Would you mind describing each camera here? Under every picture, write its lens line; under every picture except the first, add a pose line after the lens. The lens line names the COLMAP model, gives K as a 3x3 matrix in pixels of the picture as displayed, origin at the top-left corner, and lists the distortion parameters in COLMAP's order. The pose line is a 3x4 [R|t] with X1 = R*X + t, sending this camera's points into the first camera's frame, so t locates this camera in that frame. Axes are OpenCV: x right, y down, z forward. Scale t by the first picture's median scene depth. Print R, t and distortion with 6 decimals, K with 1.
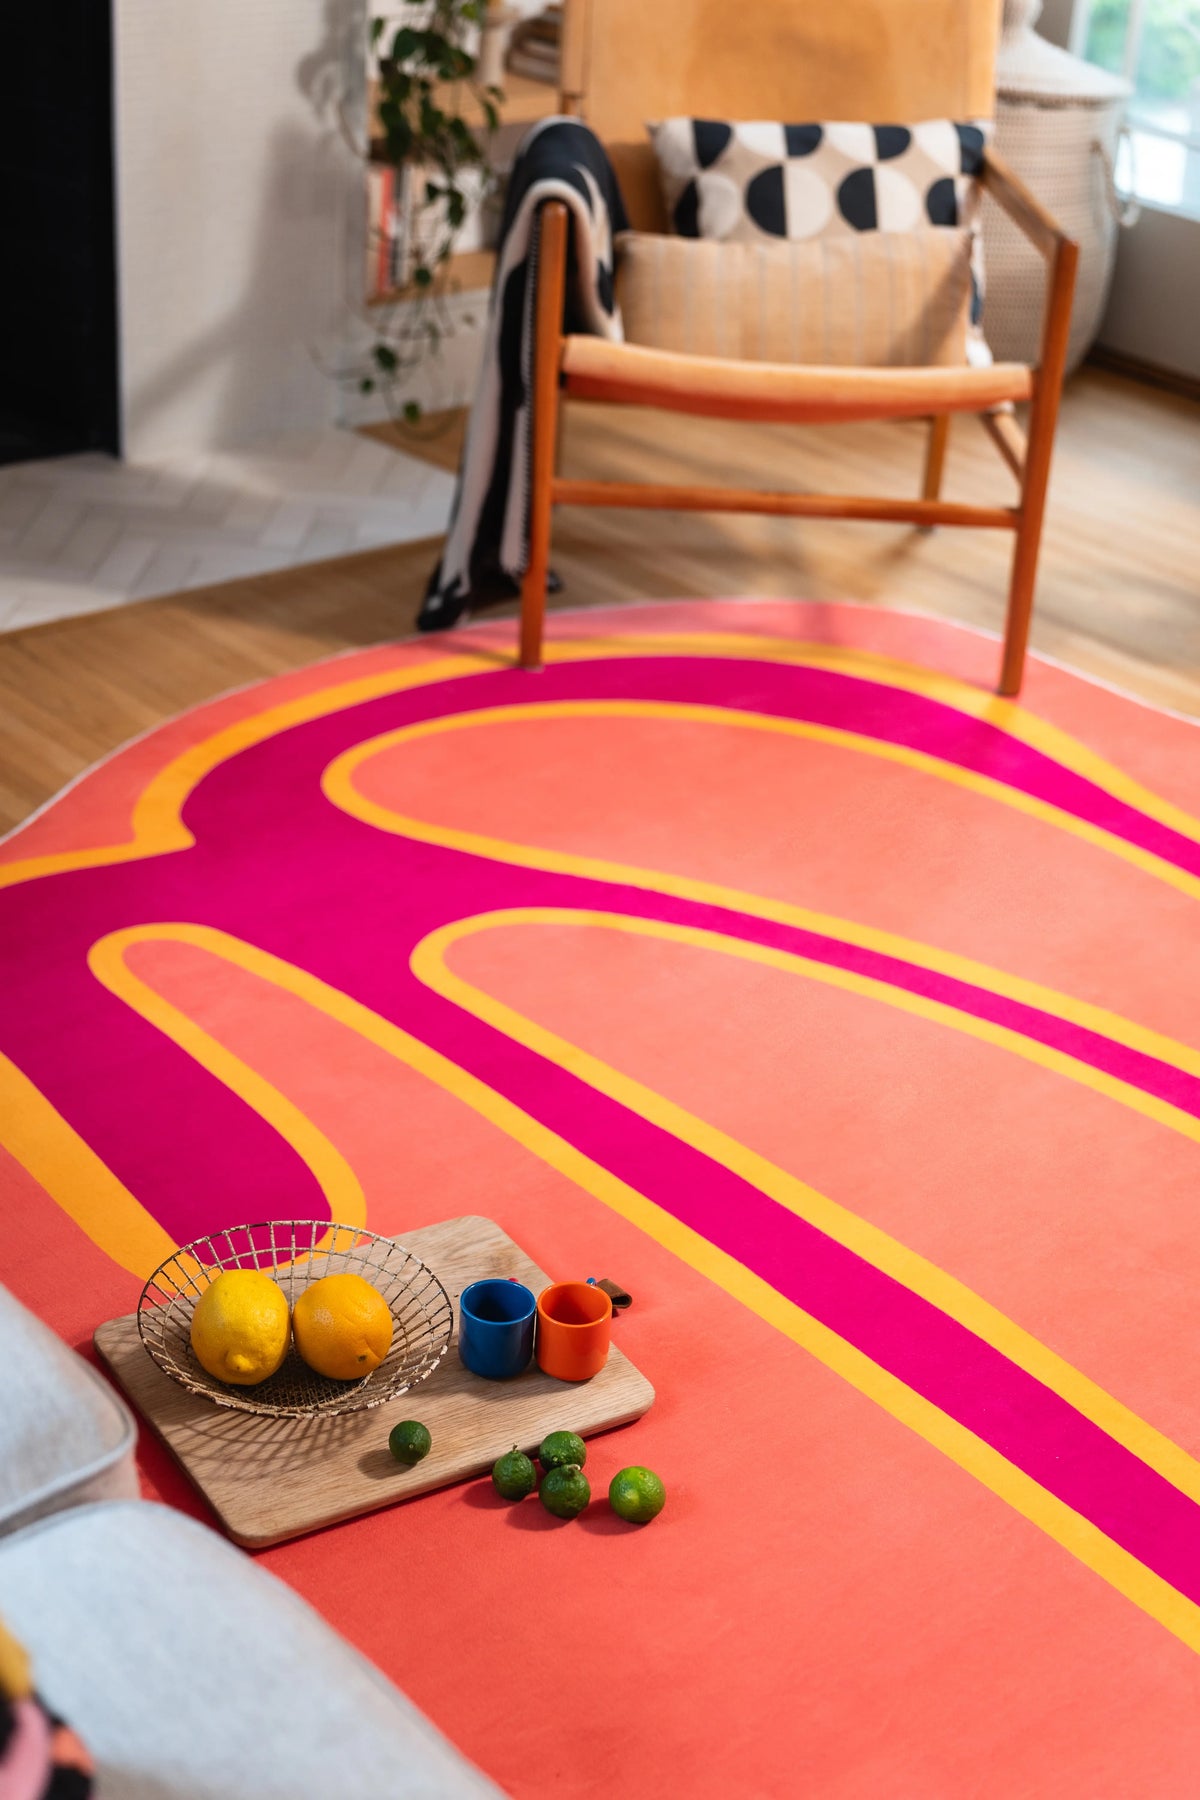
lens RADIAL K [[2917.7, 0, 600.0], [0, 2917.7, 900.0], [0, 0, 1]] dist [-0.016142, -0.006321]
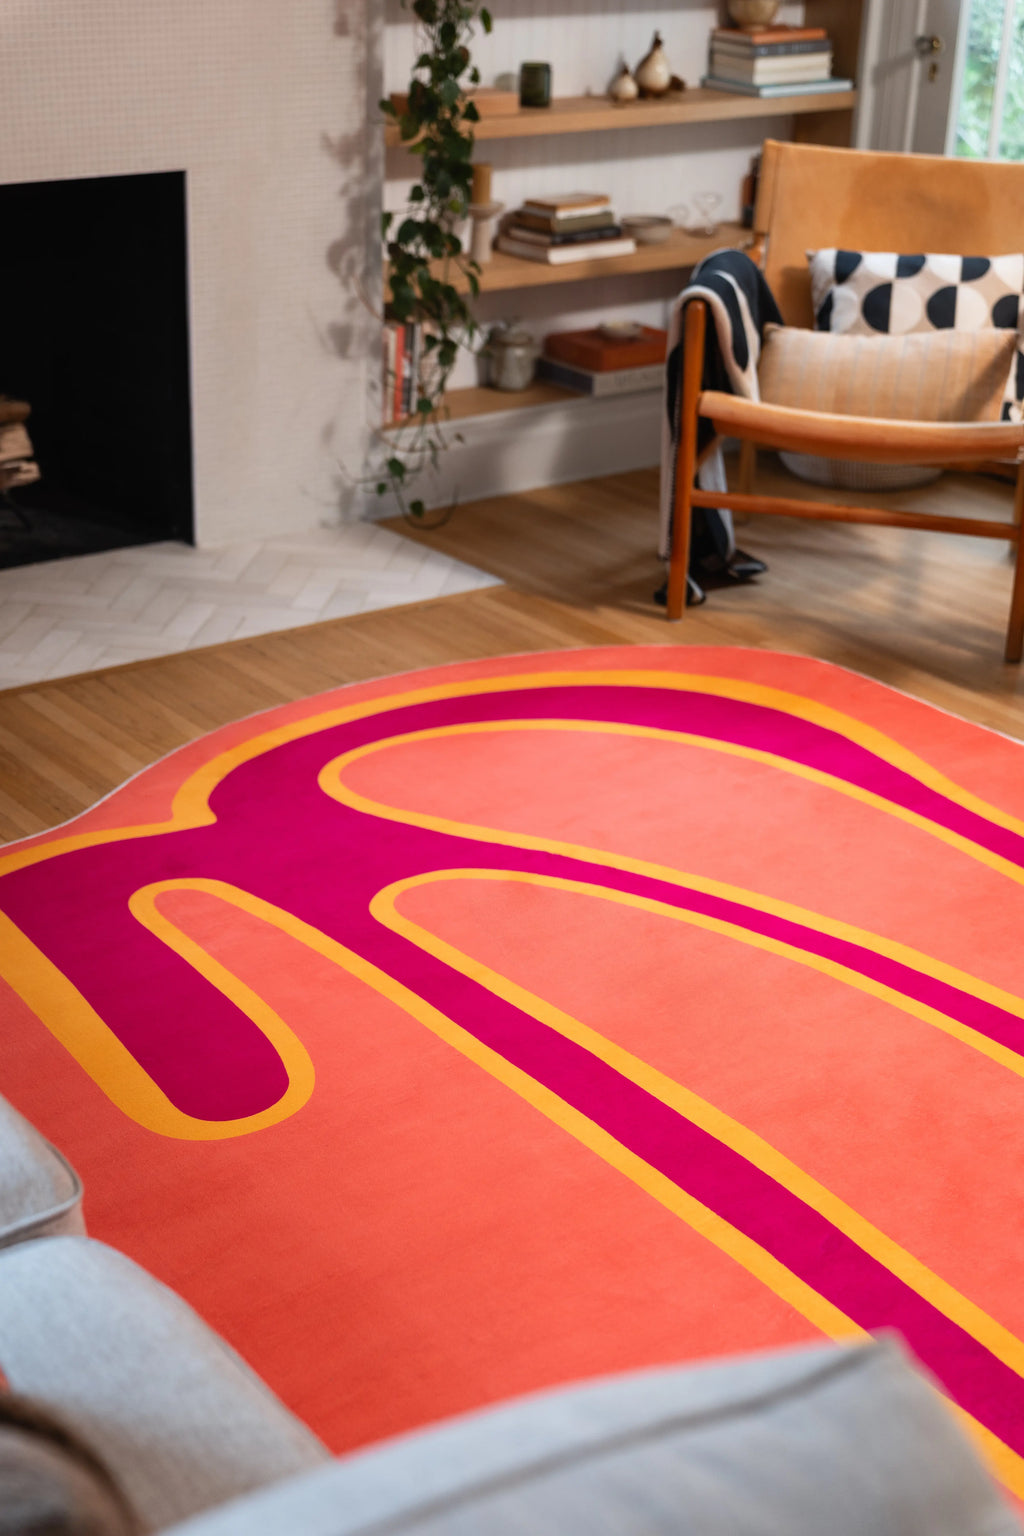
lens RADIAL K [[2428.0, 0, 512.0], [0, 2428.0, 768.0], [0, 0, 1]] dist [-0.021610, 0.181657]
pose [[0.997184, -0.005651, -0.074777, 0.072038], [0.000273, 0.997424, -0.071732, 0.032869], [0.074990, 0.071510, 0.994617, -0.087367]]
